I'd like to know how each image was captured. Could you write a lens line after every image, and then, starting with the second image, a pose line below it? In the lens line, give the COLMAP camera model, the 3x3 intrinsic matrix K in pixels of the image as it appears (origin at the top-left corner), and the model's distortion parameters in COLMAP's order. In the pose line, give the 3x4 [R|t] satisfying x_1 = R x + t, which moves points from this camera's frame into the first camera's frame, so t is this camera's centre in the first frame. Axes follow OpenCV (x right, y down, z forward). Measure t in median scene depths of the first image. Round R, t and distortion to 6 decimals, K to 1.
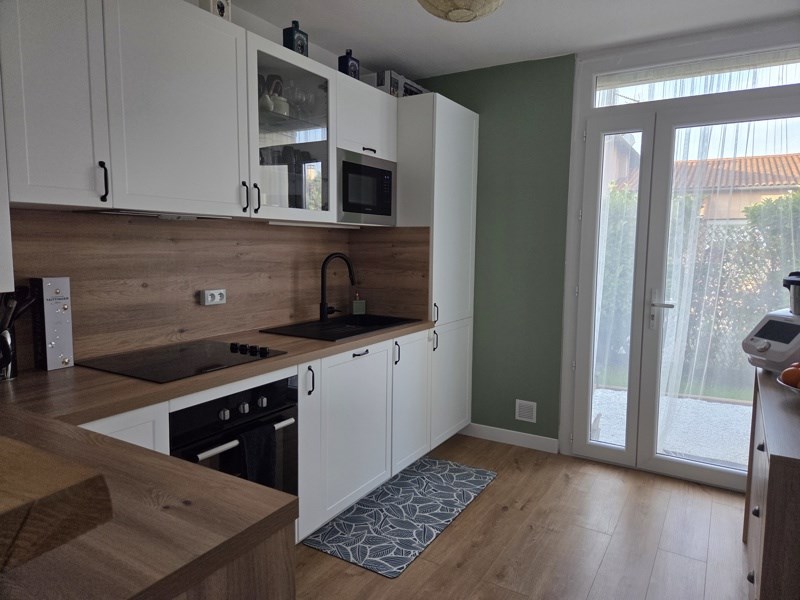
lens RADIAL K [[535.8, 0, 400.0], [0, 535.8, 300.0], [0, 0, 1]] dist [0.001757, -0.000368]
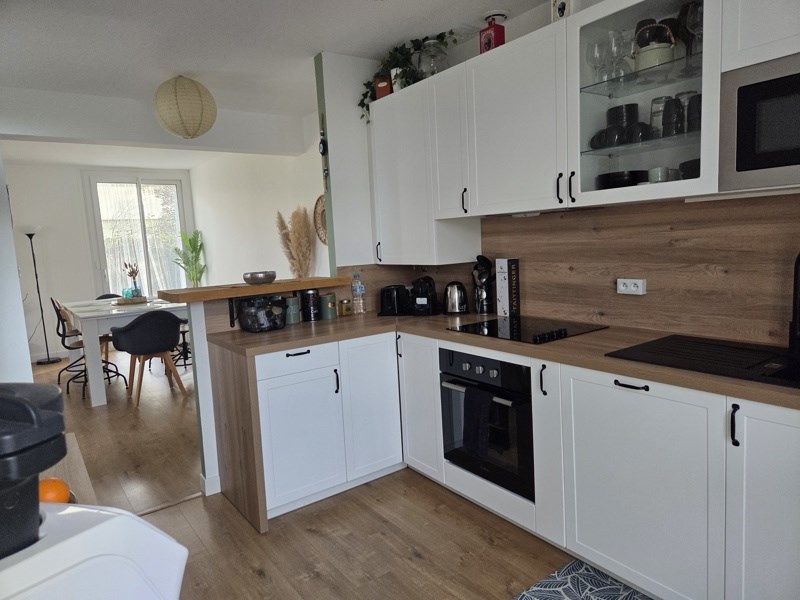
lens RADIAL K [[528.0, 0, 400.0], [0, 528.0, 300.0], [0, 0, 1]] dist [0.002633, 0.000410]
pose [[-0.397878, 0.117217, -0.909919, 0.699593], [-0.045315, 0.988083, 0.147101, -0.104943], [0.916319, 0.099761, -0.387825, 1.019863]]
